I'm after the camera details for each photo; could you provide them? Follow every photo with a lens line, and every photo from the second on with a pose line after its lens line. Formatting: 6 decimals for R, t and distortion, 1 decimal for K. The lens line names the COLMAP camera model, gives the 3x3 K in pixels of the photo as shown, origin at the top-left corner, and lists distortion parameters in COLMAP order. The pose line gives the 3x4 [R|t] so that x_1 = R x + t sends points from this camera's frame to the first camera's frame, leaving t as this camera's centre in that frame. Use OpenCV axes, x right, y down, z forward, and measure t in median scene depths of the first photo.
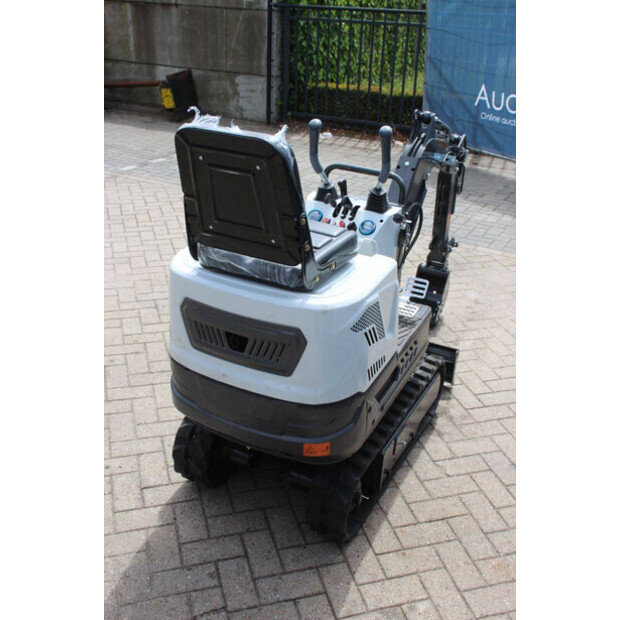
lens RADIAL K [[652.8, 0, 310.0], [0, 652.8, 310.7], [0, 0, 1]] dist [-0.029278, 0.000000]
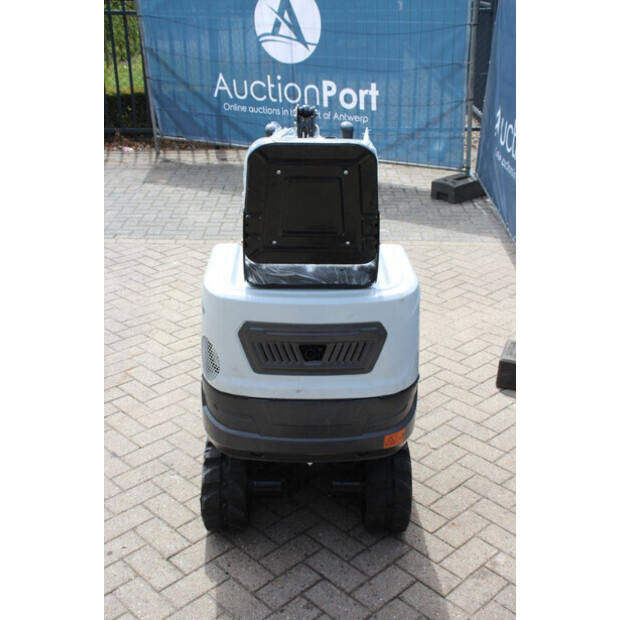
lens RADIAL K [[754.6, 0, 309.9], [0, 754.6, 309.7], [0, 0, 1]] dist [0.013726, 0.000000]
pose [[0.893212, -0.215093, 0.394852, -0.464411], [0.228515, 0.973449, 0.013348, -0.025940], [-0.387239, 0.078307, 0.918648, -0.042751]]
